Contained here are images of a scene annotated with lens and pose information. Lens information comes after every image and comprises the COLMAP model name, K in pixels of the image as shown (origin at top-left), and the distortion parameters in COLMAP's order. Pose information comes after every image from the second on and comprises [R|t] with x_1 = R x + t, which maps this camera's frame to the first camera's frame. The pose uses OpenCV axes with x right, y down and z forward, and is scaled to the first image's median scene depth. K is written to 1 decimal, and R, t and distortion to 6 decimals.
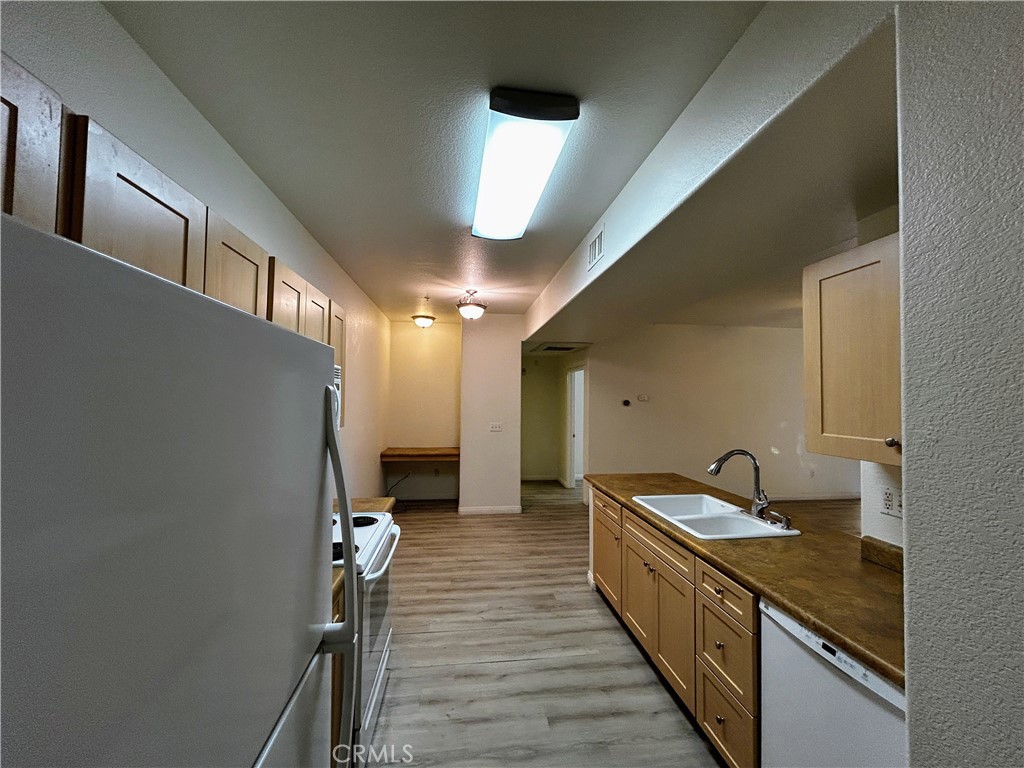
lens RADIAL K [[417.4, 0, 512.0], [0, 417.4, 384.0], [0, 0, 1]] dist [-0.000767, 0.000038]
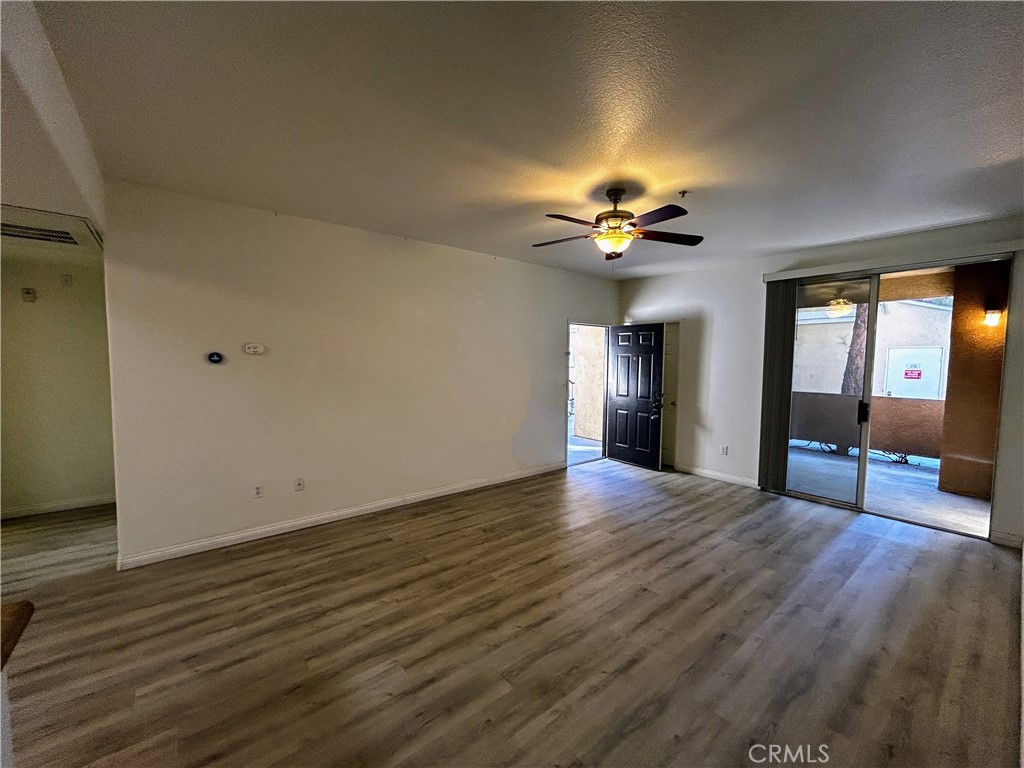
lens RADIAL K [[414.2, 0, 512.0], [0, 414.2, 384.0], [0, 0, 1]] dist [-0.002015, 0.000155]
pose [[0.849858, -0.036245, 0.525764, 0.527337], [-0.017612, 0.995122, 0.097070, 0.035048], [-0.526717, -0.091756, 0.845074, 0.612342]]
